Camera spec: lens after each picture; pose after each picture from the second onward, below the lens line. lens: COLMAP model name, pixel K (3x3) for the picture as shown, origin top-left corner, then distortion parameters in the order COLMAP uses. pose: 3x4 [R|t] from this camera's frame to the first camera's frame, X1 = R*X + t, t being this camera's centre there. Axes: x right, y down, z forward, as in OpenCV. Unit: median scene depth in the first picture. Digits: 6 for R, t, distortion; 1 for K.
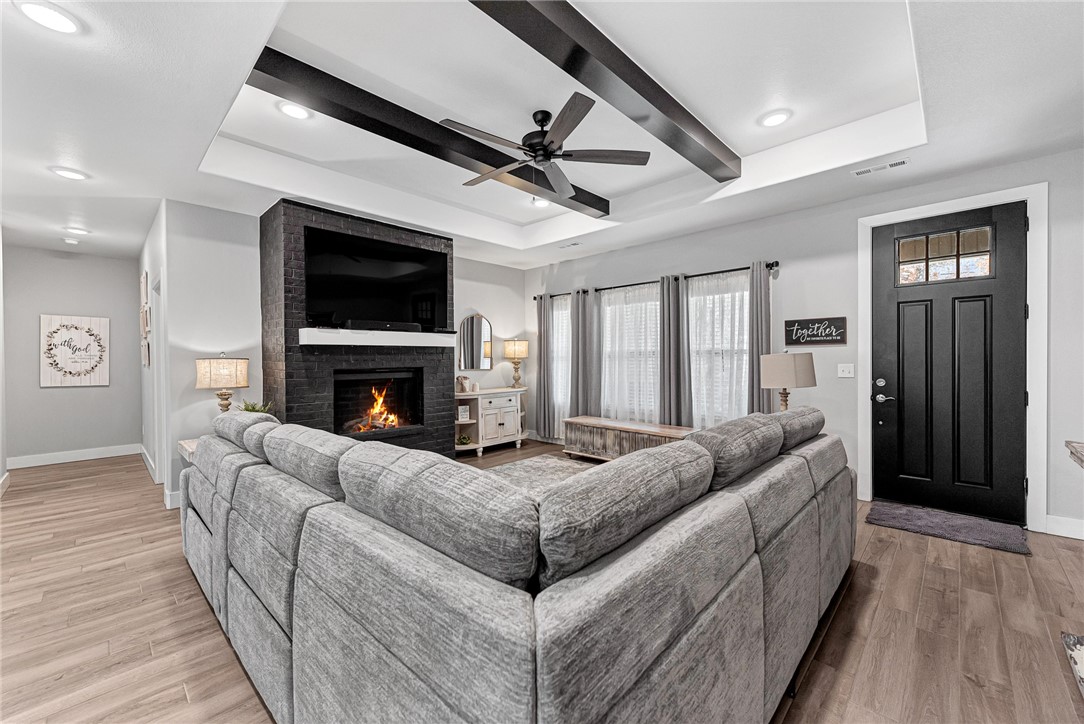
lens RADIAL K [[429.4, 0, 541.4], [0, 429.4, 363.2], [0, 0, 1]] dist [0.005183, -0.000308]
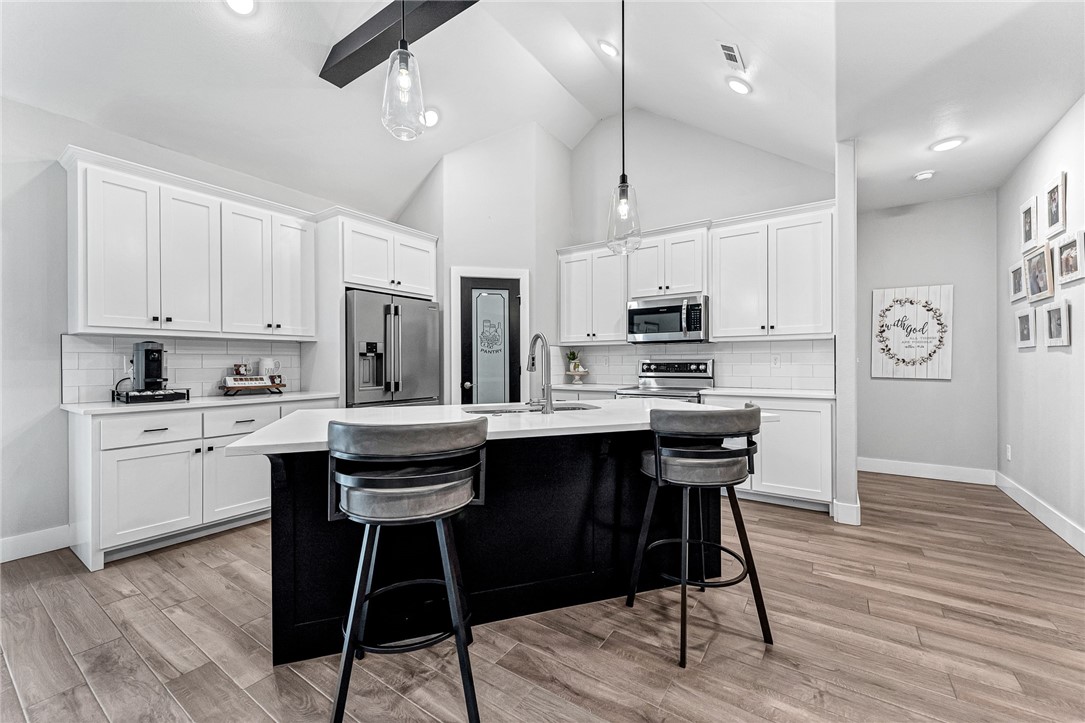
lens RADIAL K [[429.8, 0, 541.9], [0, 429.8, 362.7], [0, 0, 1]] dist [0.005183, -0.000308]
pose [[0.164952, 0.007674, -0.986272, -0.498501], [-0.009450, 0.999936, 0.006200, 0.030816], [0.986256, 0.008298, 0.165014, 0.266270]]
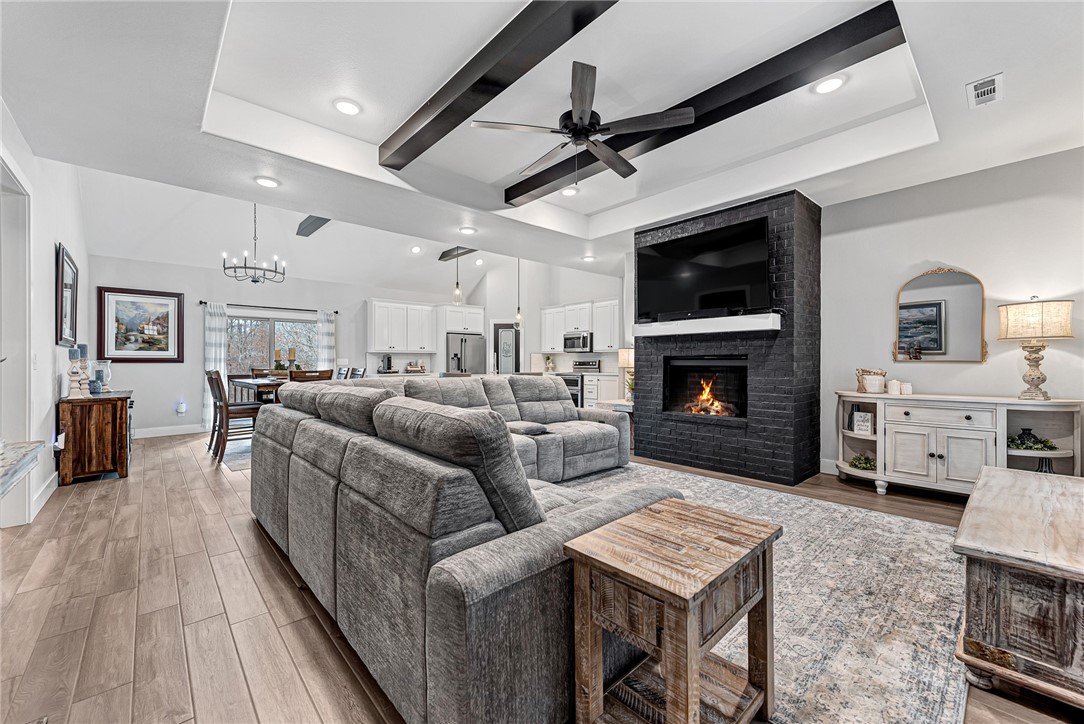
lens RADIAL K [[428.7, 0, 541.6], [0, 428.7, 368.1], [0, 0, 1]] dist [0.002971, -0.000063]
pose [[-0.067219, 0.023790, -0.997455, 0.618140], [-0.008729, 0.999663, 0.024431, 0.018238], [0.997700, 0.010349, -0.066988, 0.612788]]
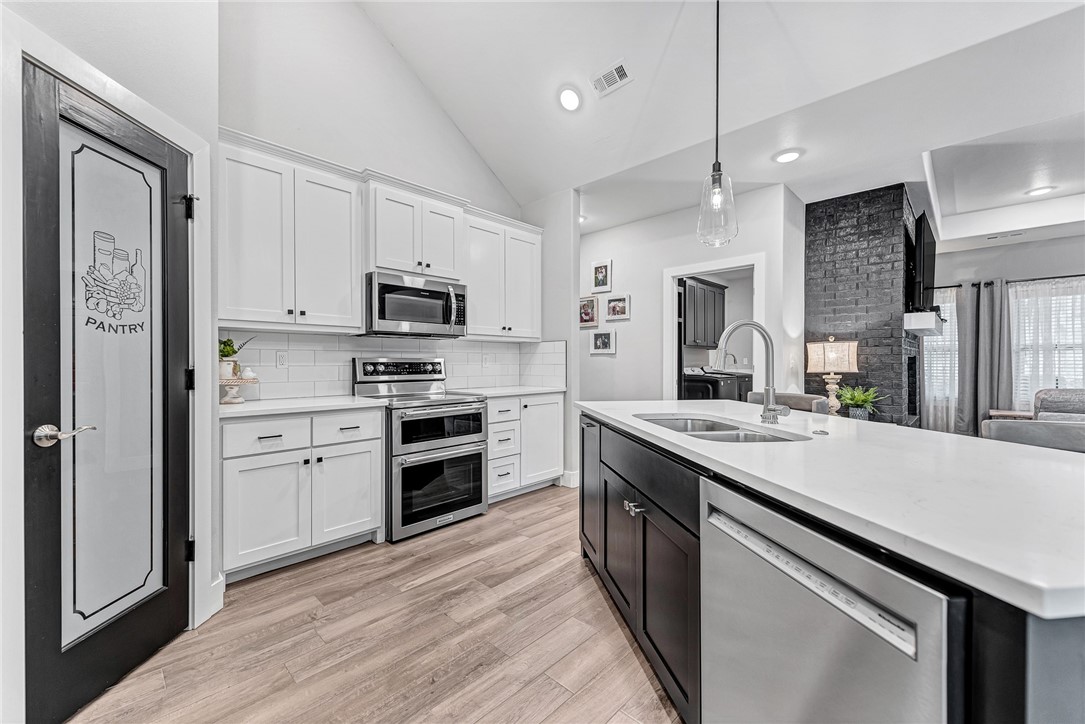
lens RADIAL K [[429.8, 0, 541.9], [0, 429.8, 363.2], [0, 0, 1]] dist [0.005183, -0.000308]
pose [[0.999956, 0.007497, -0.005558, -1.105174], [-0.007554, 0.999918, -0.010306, 0.040833], [0.005480, 0.010347, 0.999931, -0.004697]]
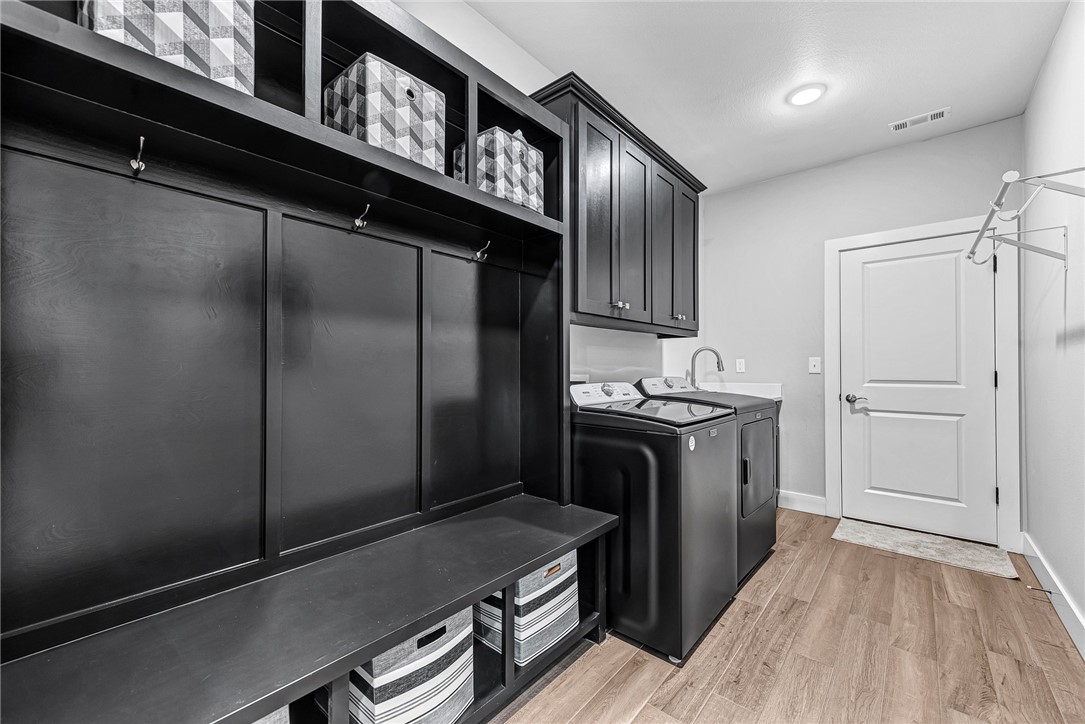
lens RADIAL K [[429.8, 0, 541.9], [0, 429.8, 363.2], [0, 0, 1]] dist [0.005183, -0.000308]
pose [[0.998646, 0.010074, 0.051034, -0.725828], [-0.009012, 0.999739, -0.020992, 0.025099], [-0.051232, 0.020503, 0.998476, 0.908833]]
